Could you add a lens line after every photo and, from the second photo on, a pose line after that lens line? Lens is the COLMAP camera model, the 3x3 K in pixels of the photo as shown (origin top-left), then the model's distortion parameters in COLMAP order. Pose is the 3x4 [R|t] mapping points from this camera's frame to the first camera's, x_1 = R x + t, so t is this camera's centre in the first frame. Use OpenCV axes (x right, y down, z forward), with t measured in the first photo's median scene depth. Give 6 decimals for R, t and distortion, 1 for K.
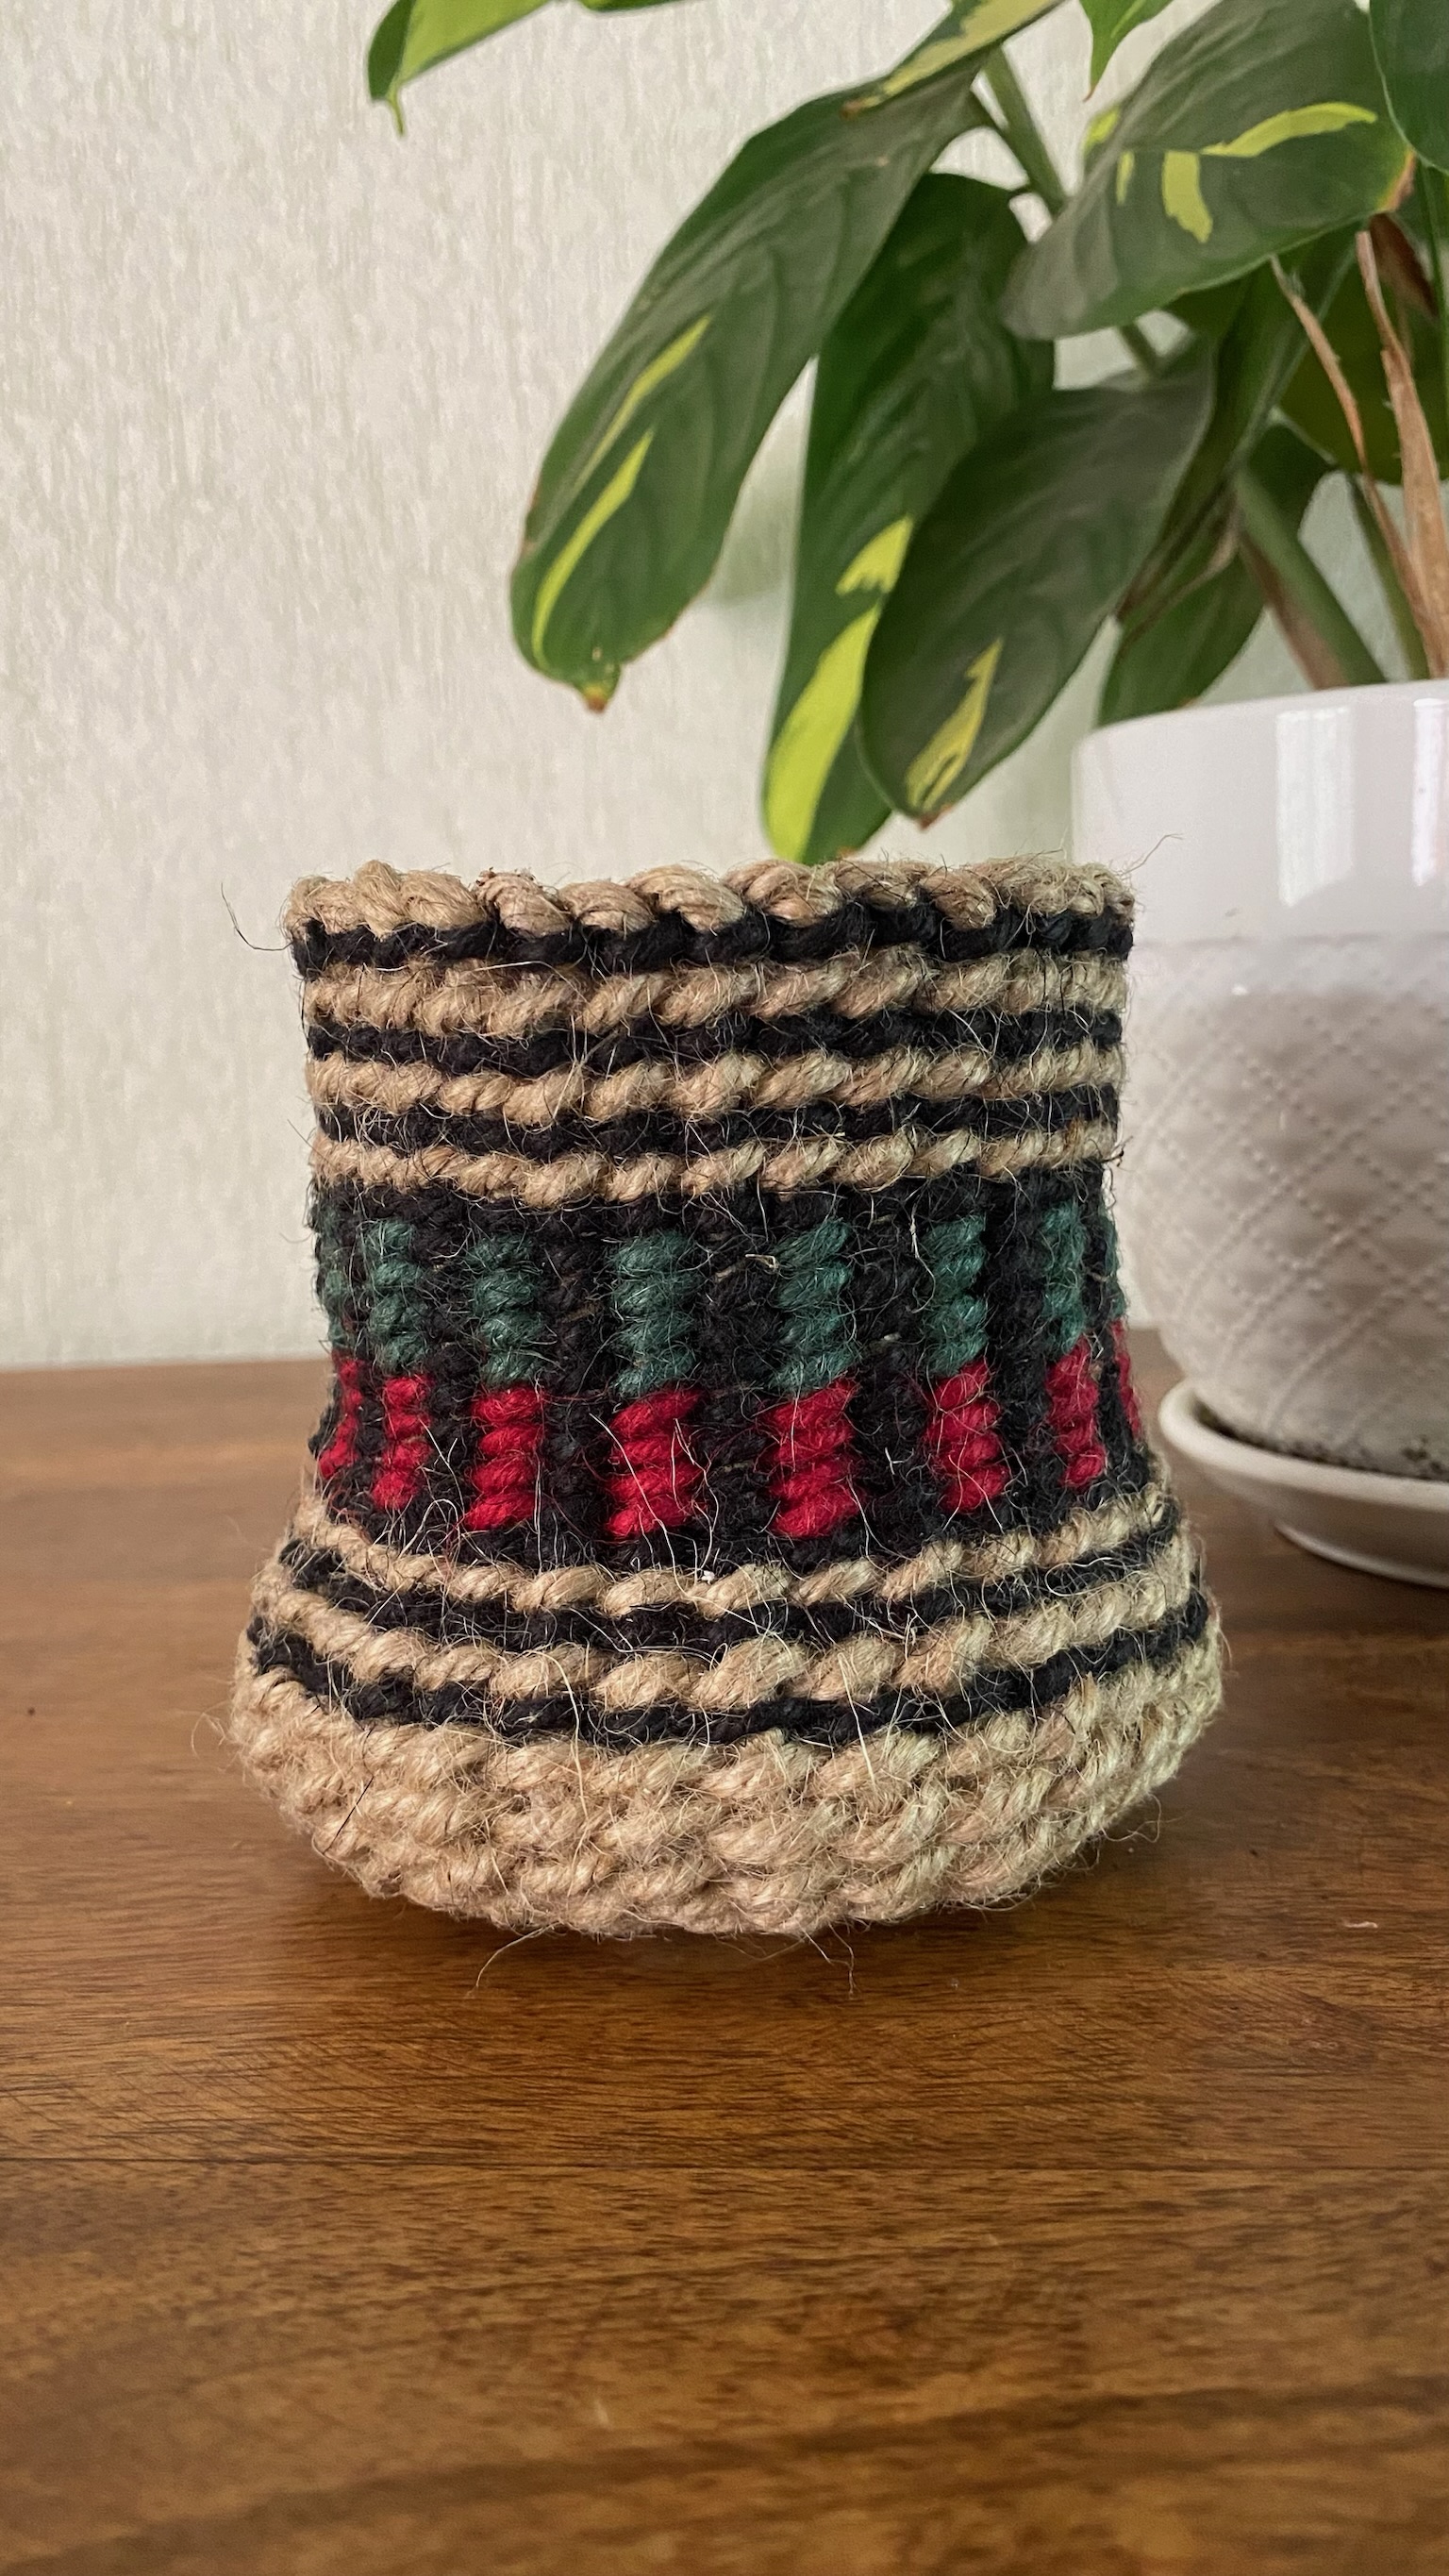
lens RADIAL K [[1983.5, 0, 737.8], [0, 1983.5, 1284.3], [0, 0, 1]] dist [0.005321, -0.006423]
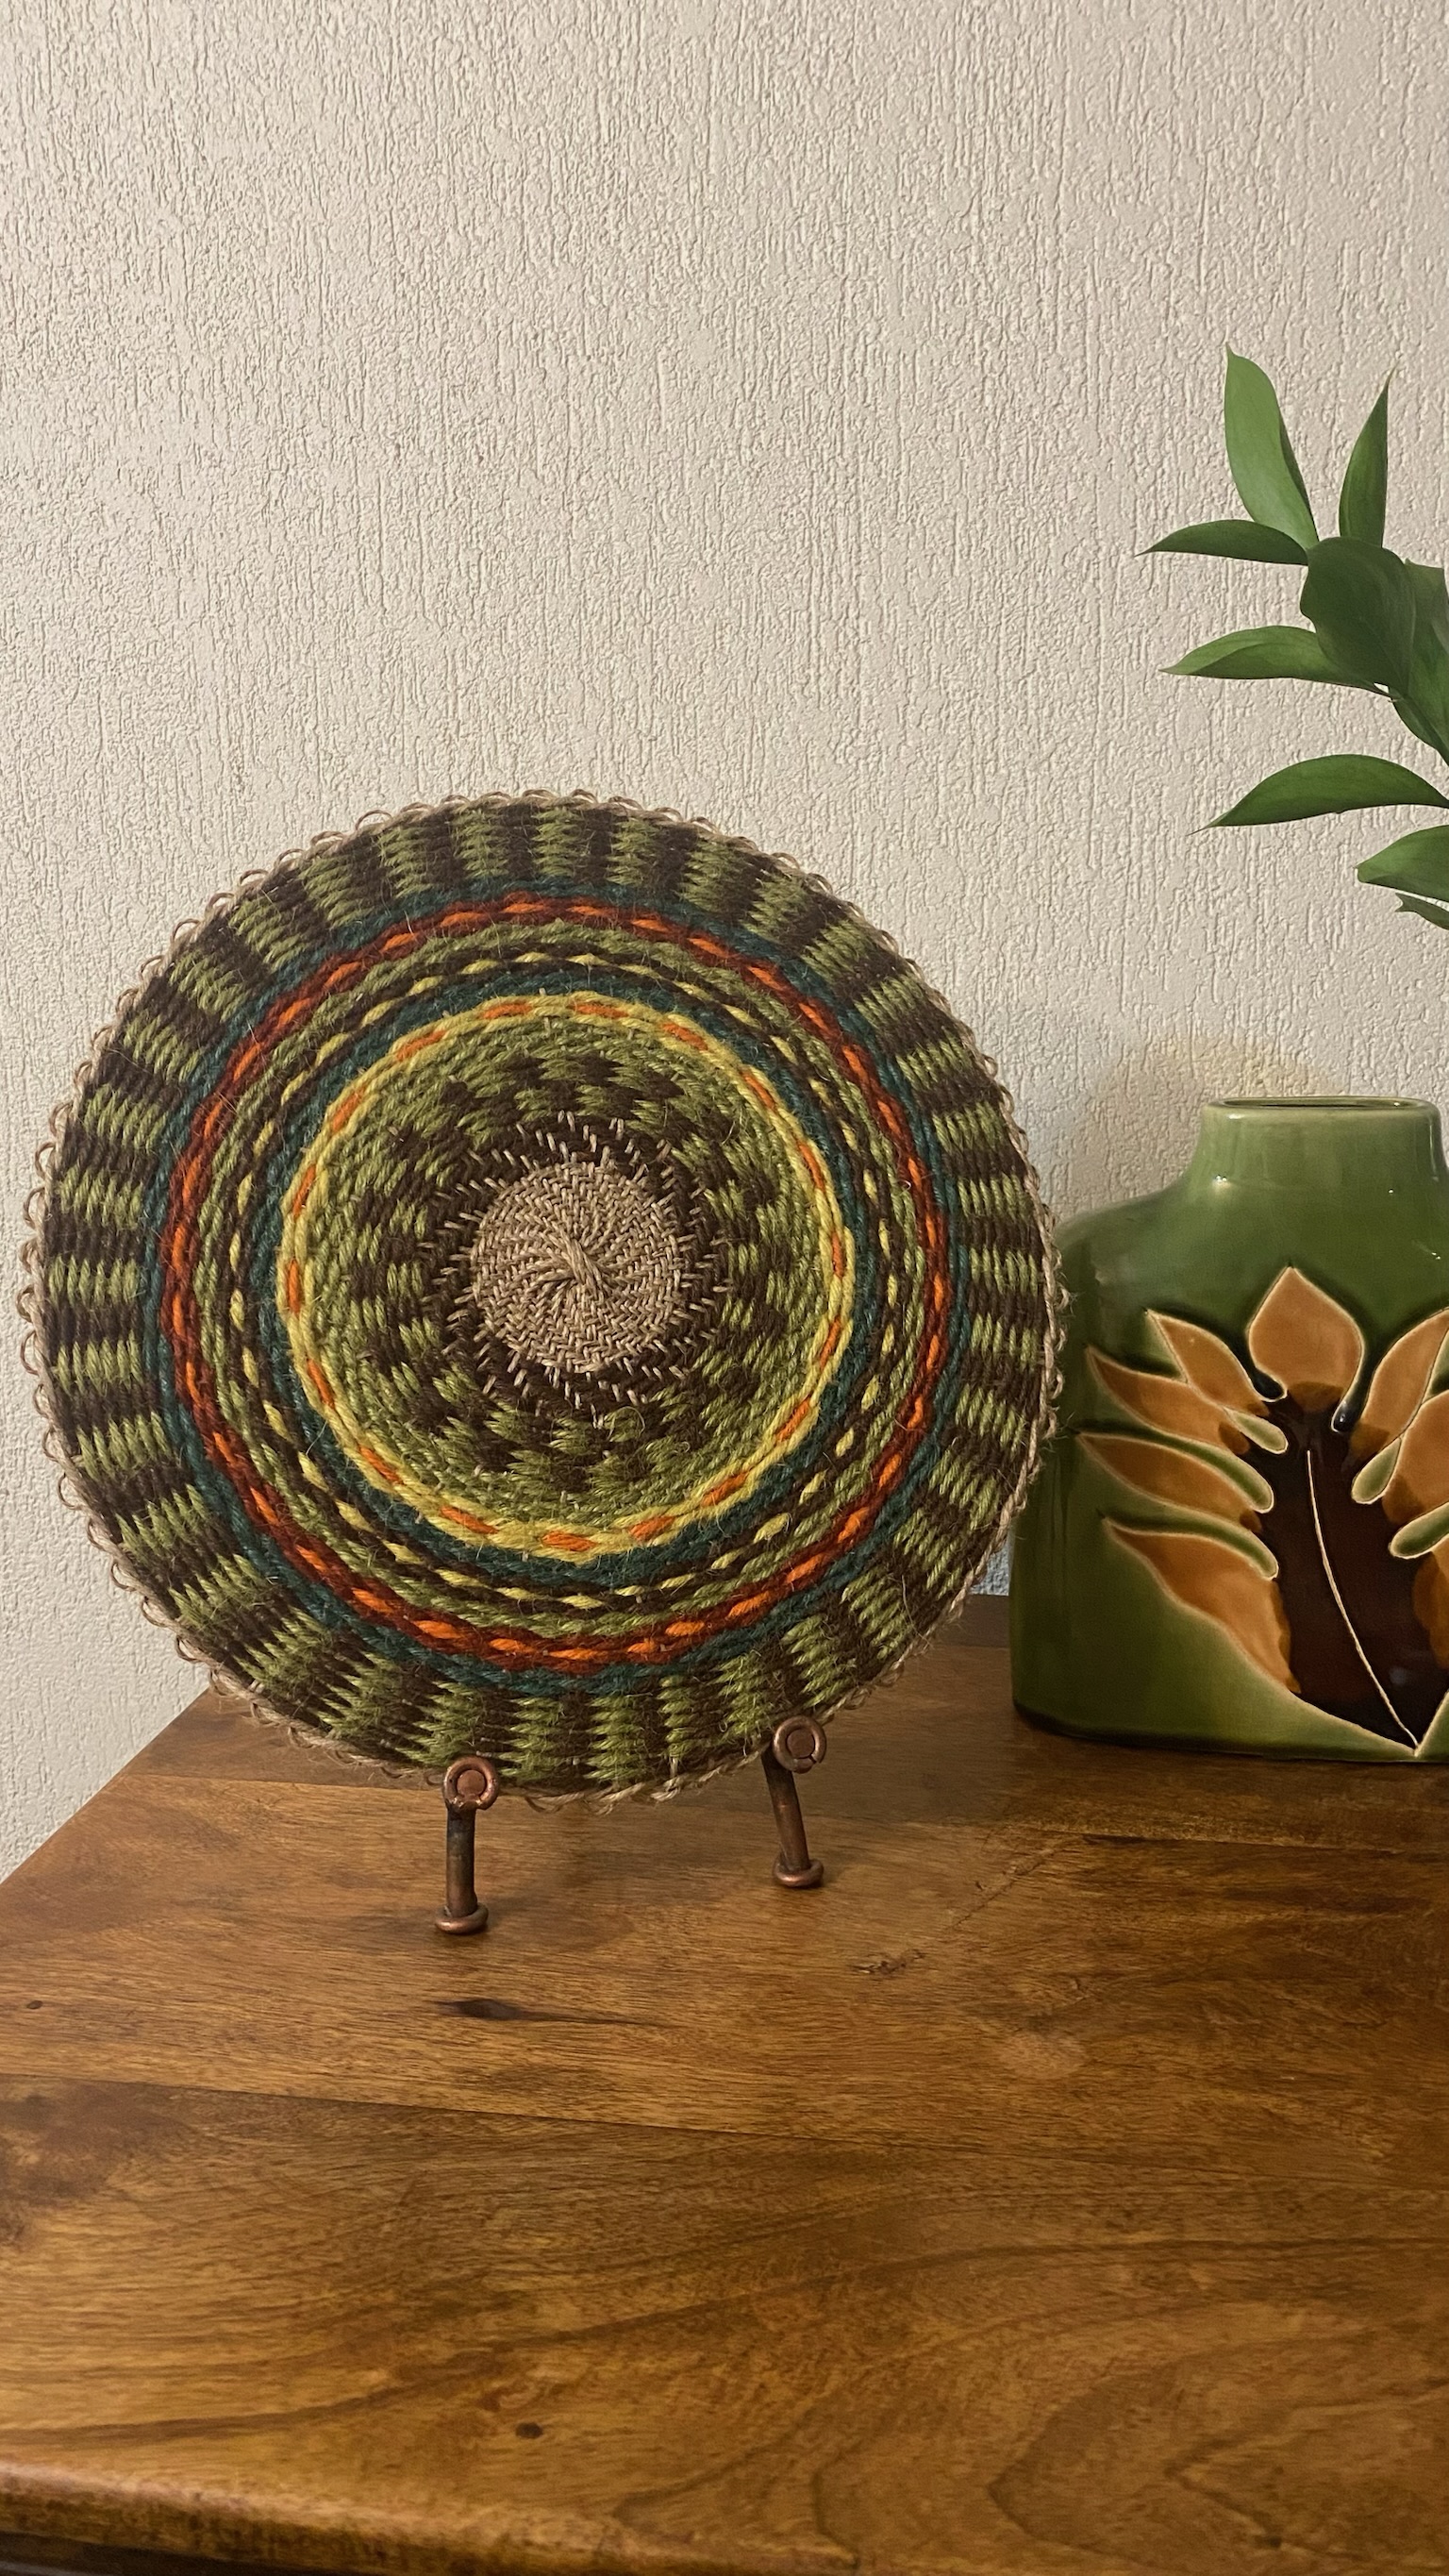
lens RADIAL K [[1983.5, 0, 718.1], [0, 1983.5, 1290.2], [0, 0, 1]] dist [0.005321, -0.006423]
pose [[0.997831, 0.047626, -0.045442, -0.505340], [-0.044148, 0.996229, 0.074697, -1.195431], [0.048829, -0.072529, 0.996170, -2.157082]]
